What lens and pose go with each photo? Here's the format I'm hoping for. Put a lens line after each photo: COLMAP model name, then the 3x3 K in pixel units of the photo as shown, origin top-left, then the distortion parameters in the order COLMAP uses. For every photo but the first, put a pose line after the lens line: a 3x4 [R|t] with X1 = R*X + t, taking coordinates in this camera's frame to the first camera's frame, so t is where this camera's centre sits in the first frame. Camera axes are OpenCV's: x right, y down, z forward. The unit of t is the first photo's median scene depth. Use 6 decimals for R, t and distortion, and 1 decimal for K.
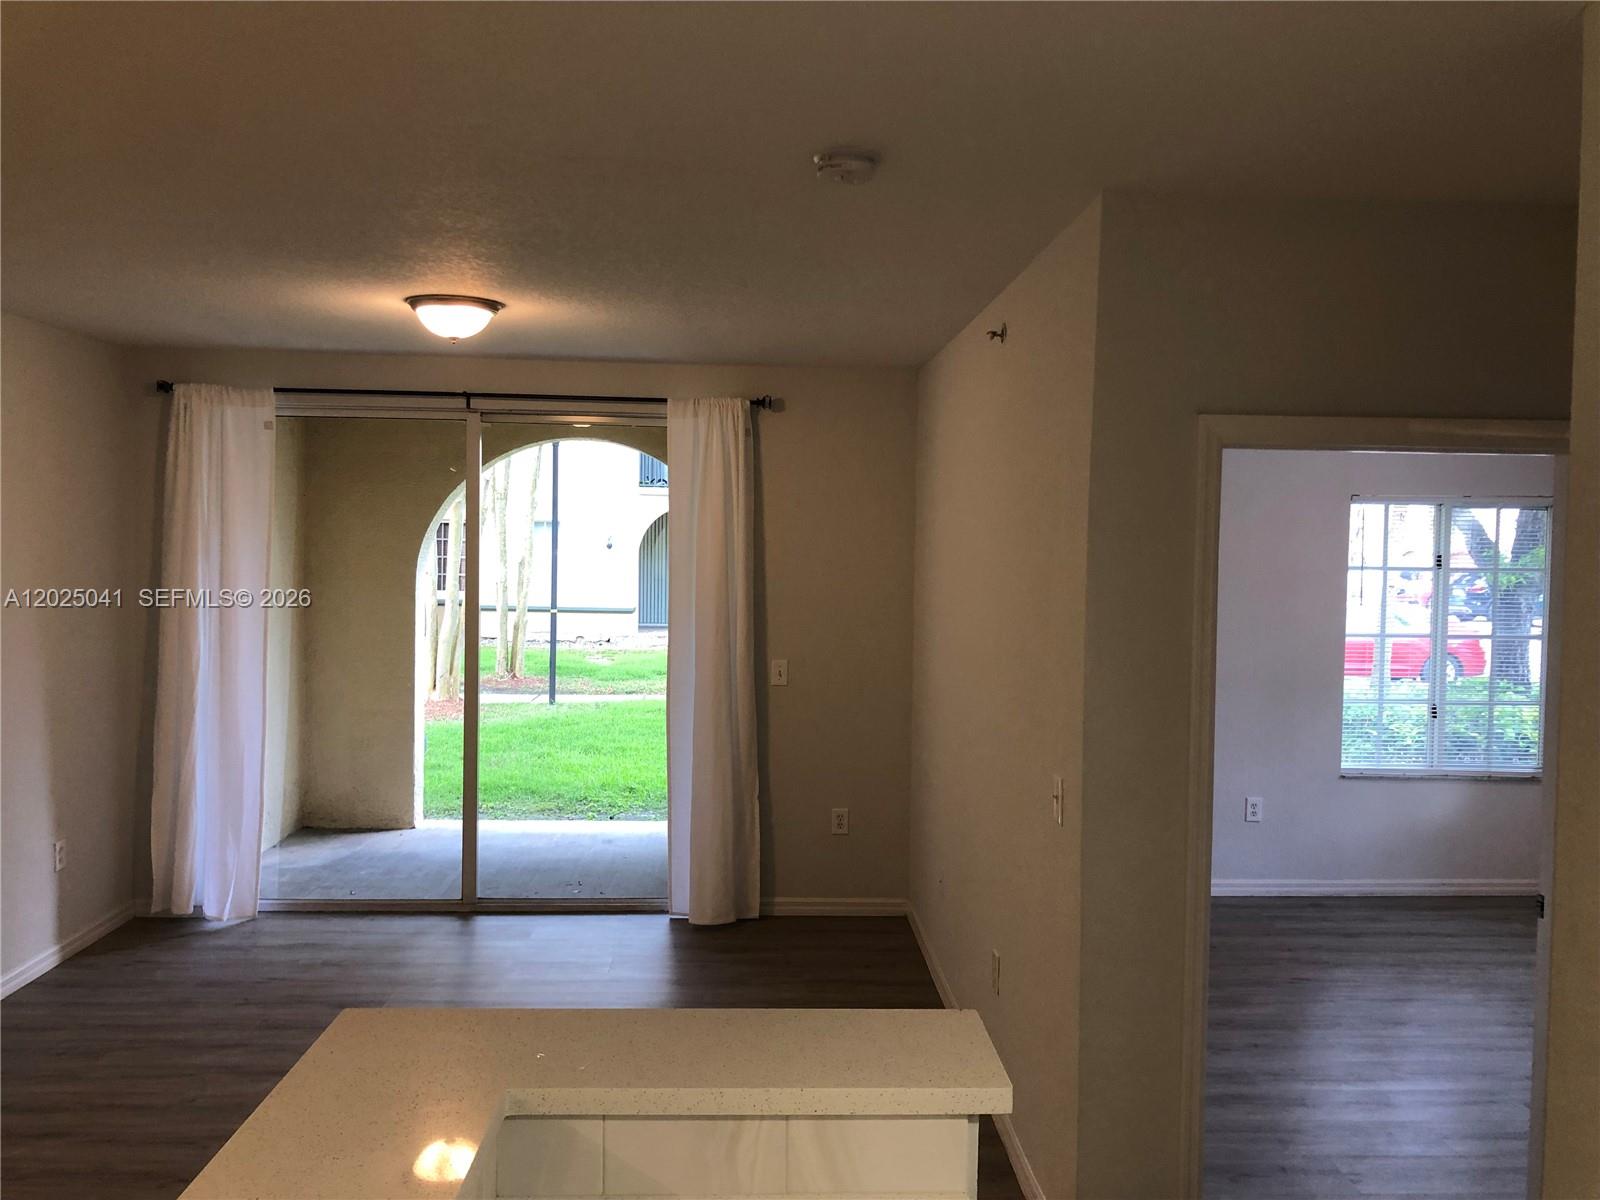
lens RADIAL K [[1296.2, 0, 821.5], [0, 1296.2, 600.5], [0, 0, 1]] dist [-0.003063, -0.013301]
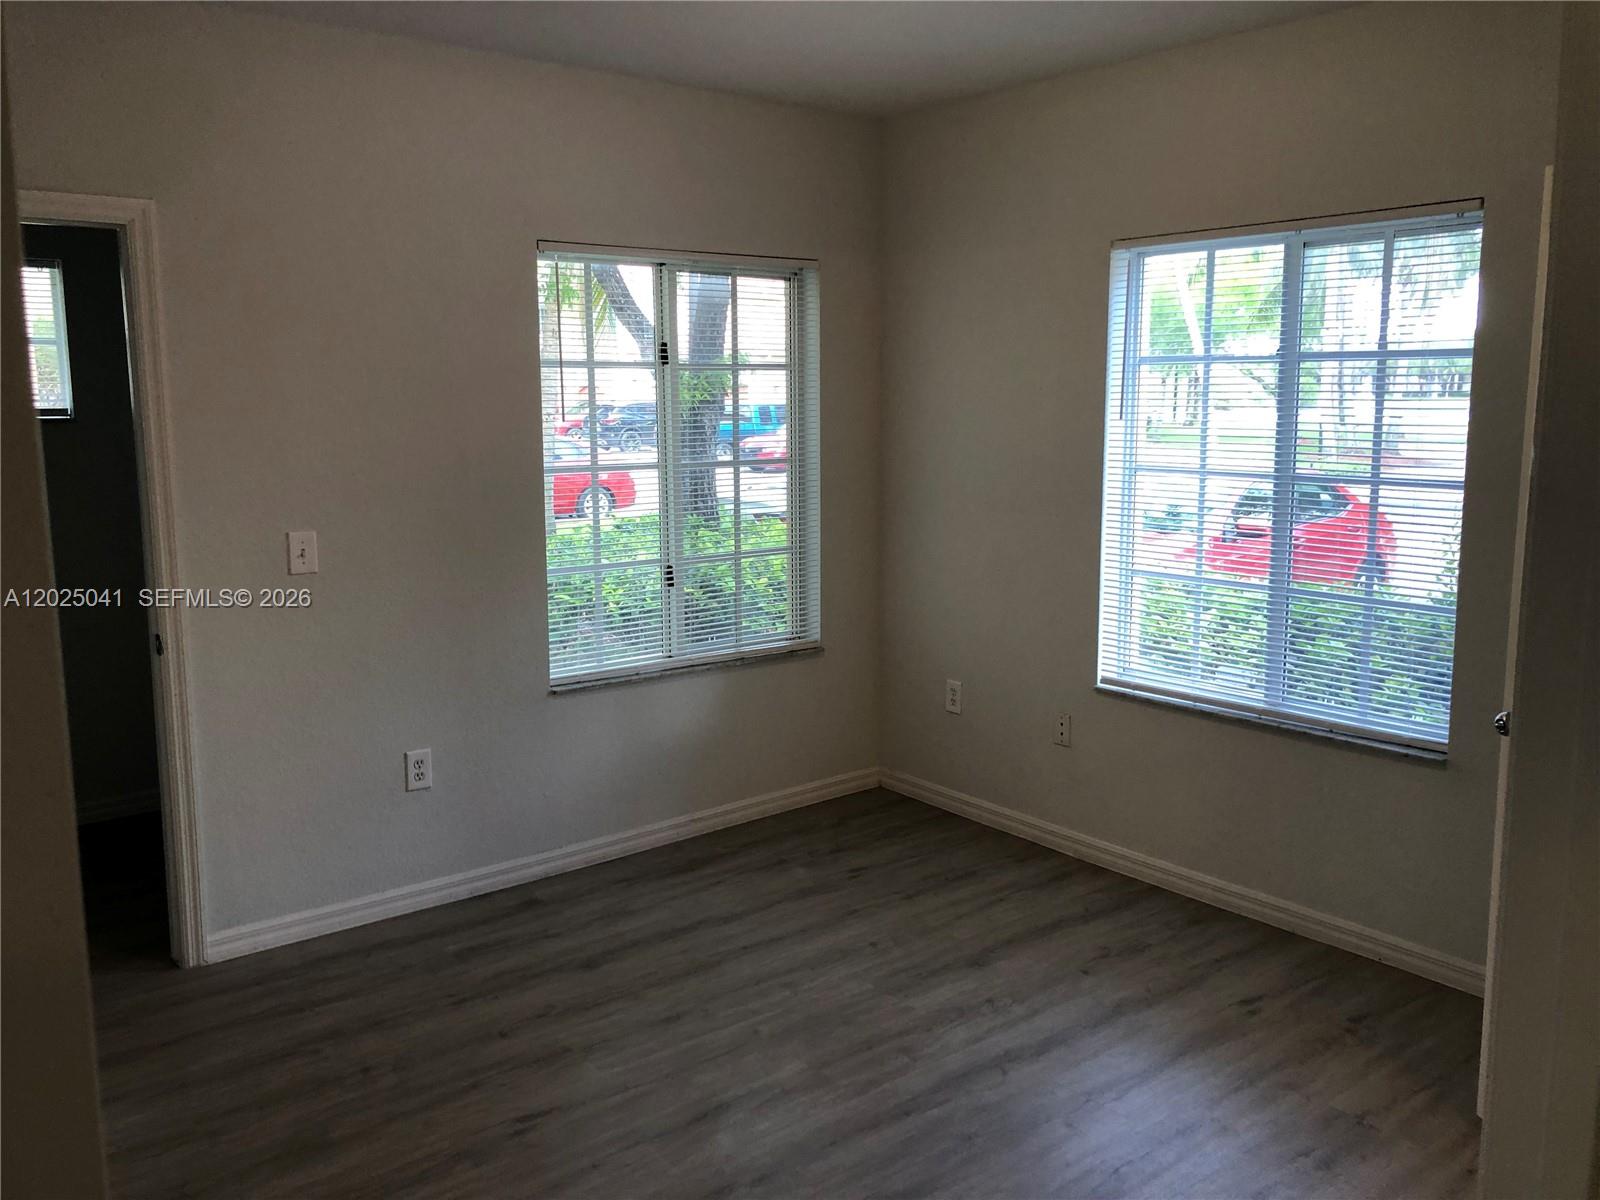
lens RADIAL K [[1320.9, 0, 803.7], [0, 1320.9, 590.0], [0, 0, 1]] dist [0.026965, -0.010552]
pose [[0.813841, -0.099229, 0.572552, 0.136091], [0.034866, 0.991875, 0.122343, 0.010247], [-0.580040, -0.079605, 0.810689, 0.407146]]
